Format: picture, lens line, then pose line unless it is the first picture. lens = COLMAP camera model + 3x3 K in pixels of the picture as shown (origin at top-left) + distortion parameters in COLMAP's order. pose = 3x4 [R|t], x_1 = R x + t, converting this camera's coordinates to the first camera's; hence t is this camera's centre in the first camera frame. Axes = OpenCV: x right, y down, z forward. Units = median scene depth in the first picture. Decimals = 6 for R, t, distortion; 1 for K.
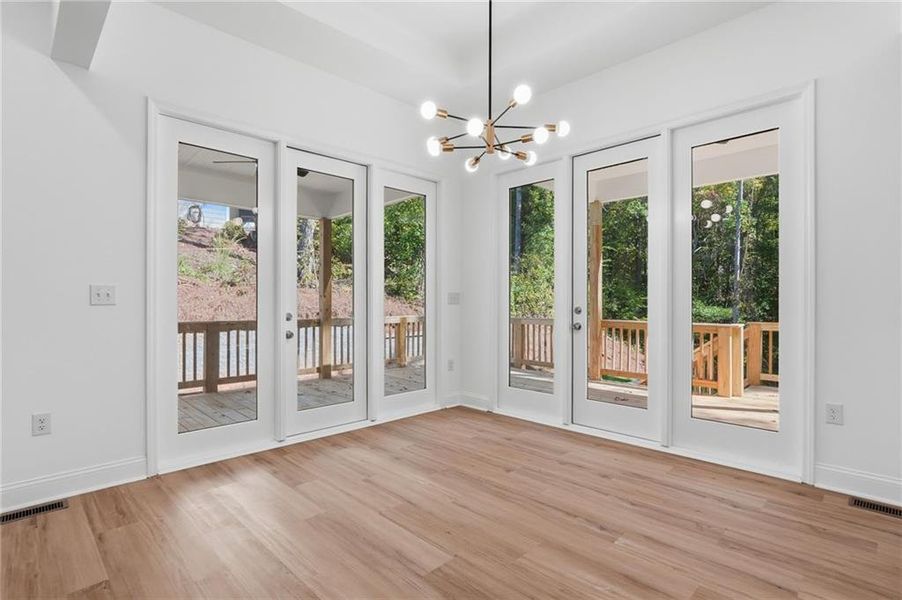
lens RADIAL K [[441.6, 0, 456.9], [0, 441.6, 298.7], [0, 0, 1]] dist [-0.001717, 0.002802]
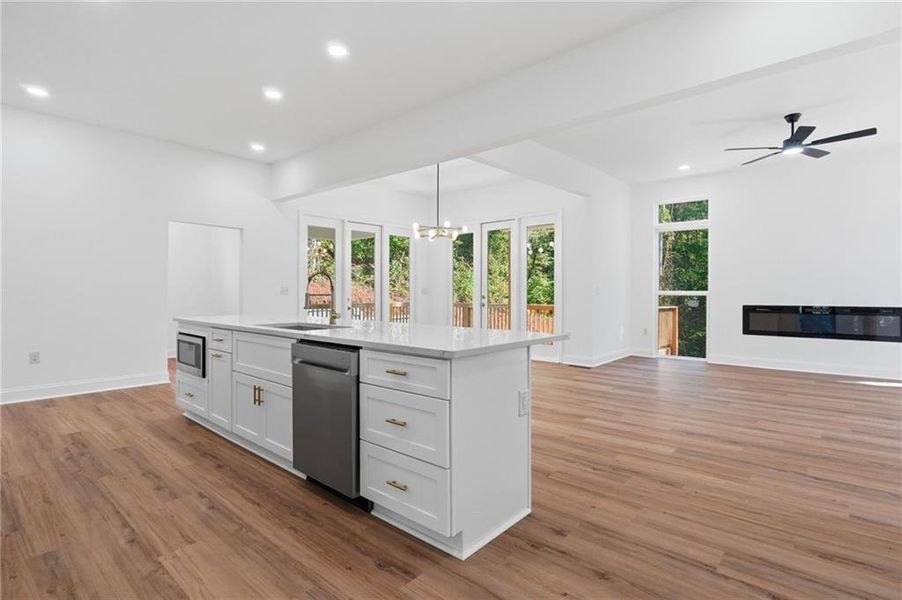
lens RADIAL K [[441.6, 0, 452.5], [0, 441.6, 296.6], [0, 0, 1]] dist [-0.001717, 0.002802]
pose [[0.998216, 0.001541, 0.059688, 0.002272], [-0.002464, 0.999879, 0.015390, -0.008399], [-0.059657, -0.015509, 0.998098, -1.076509]]
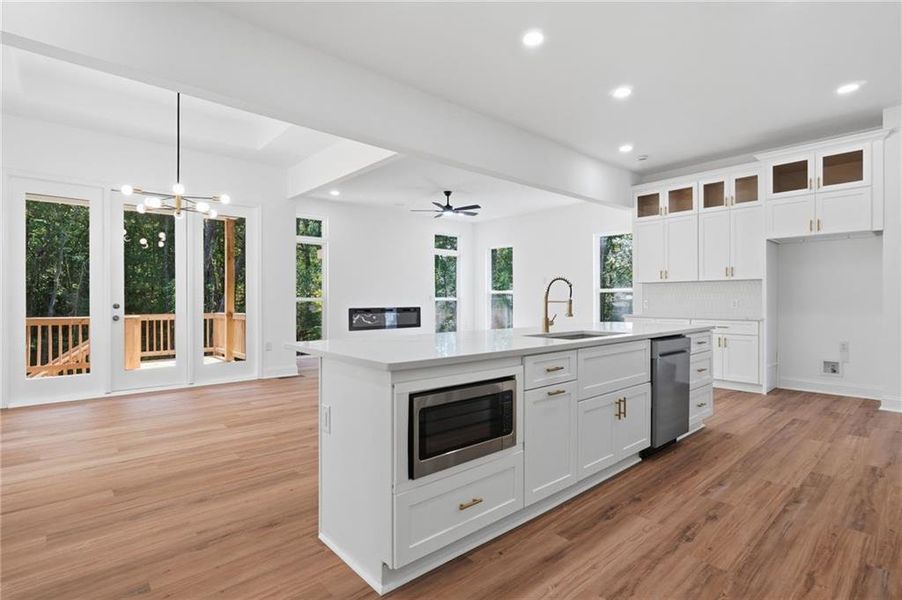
lens RADIAL K [[441.6, 0, 455.9], [0, 441.6, 300.1], [0, 0, 1]] dist [-0.001717, 0.002802]
pose [[0.061493, -0.002706, 0.998104, -0.991505], [-0.004868, 0.999984, 0.003011, -0.002186], [-0.998096, -0.005044, 0.061479, -0.102862]]
